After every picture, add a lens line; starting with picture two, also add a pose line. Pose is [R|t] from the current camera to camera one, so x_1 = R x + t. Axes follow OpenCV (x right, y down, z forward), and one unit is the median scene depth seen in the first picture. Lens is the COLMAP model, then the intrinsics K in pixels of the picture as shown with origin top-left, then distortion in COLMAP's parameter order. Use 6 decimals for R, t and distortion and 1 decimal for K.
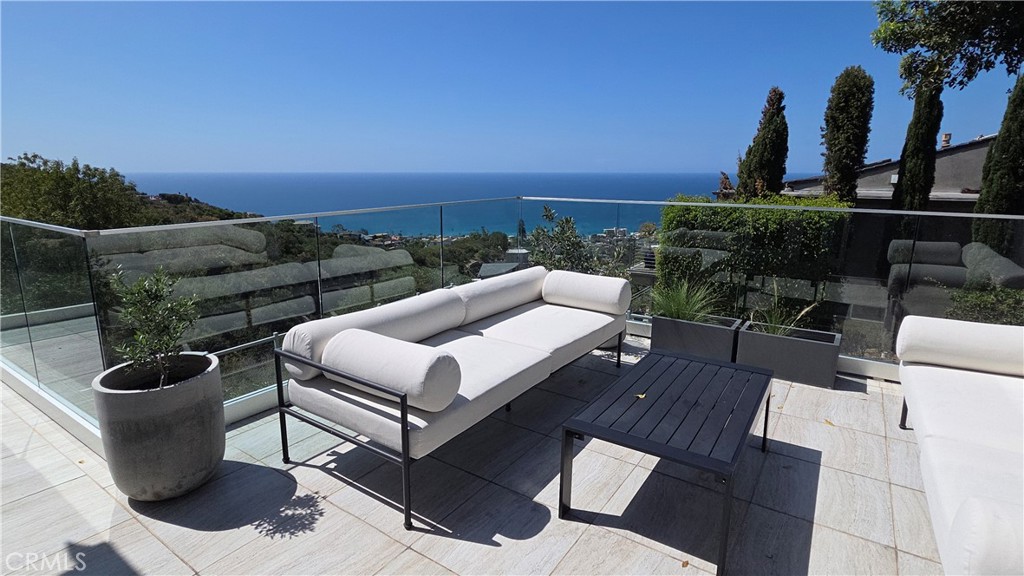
lens RADIAL K [[512.1, 0, 514.3], [0, 512.1, 266.8], [0, 0, 1]] dist [0.005555, -0.000477]
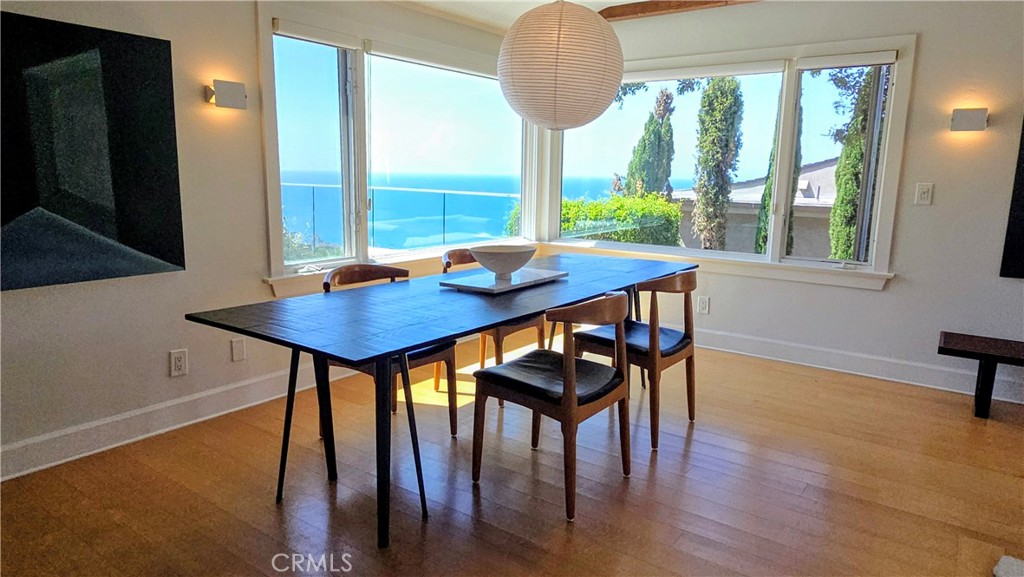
lens RADIAL K [[637.3, 0, 512.2], [0, 637.3, 286.7], [0, 0, 1]] dist [0.004573, -0.006716]
pose [[0.998906, 0.027383, -0.037913, 0.314992], [-0.027798, 0.999559, -0.010459, 0.056202], [0.037609, 0.011501, 0.999226, -0.252016]]
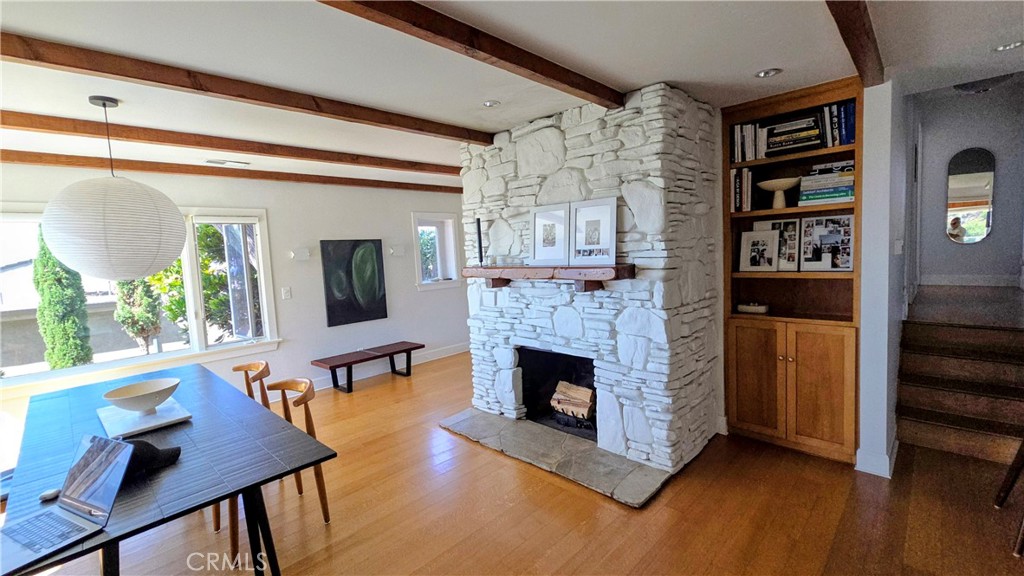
lens RADIAL K [[436.4, 0, 521.6], [0, 436.4, 281.2], [0, 0, 1]] dist [0.003651, 0.000038]
pose [[0.167926, -0.080814, 0.982482, 0.131226], [0.231580, 0.971978, 0.040368, 0.021639], [-0.958213, 0.220744, 0.181935, -0.208377]]
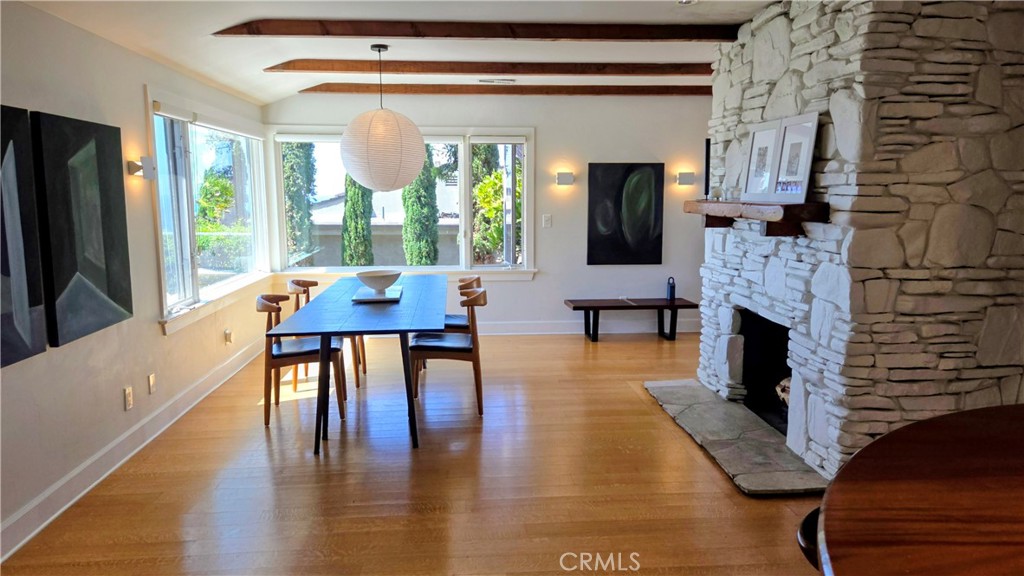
lens RADIAL K [[712.3, 0, 518.1], [0, 712.3, 287.3], [0, 0, 1]] dist [0.047193, -0.004341]
pose [[0.778919, -0.082791, 0.621635, 0.091277], [0.117233, 0.992996, -0.014645, 0.063093], [-0.616069, 0.084284, 0.783170, -0.388532]]
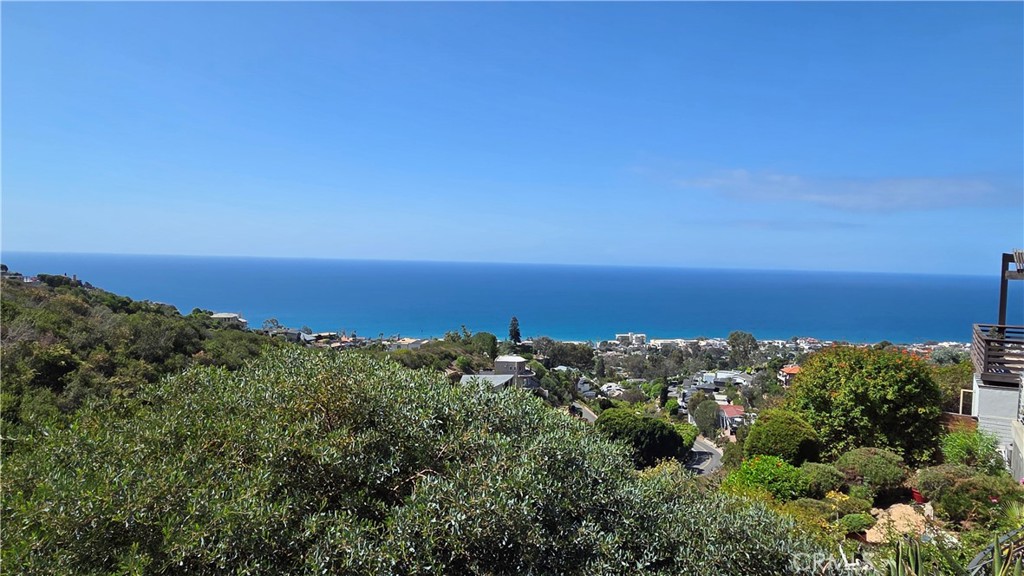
lens RADIAL K [[627.1, 0, 512.0], [0, 627.1, 294.6], [0, 0, 1]] dist [0.005344, 0.002881]
pose [[0.999443, 0.024276, 0.022914, -0.178510], [-0.020901, 0.990278, -0.137522, 0.021838], [-0.026029, 0.136966, 0.990234, 1.162870]]
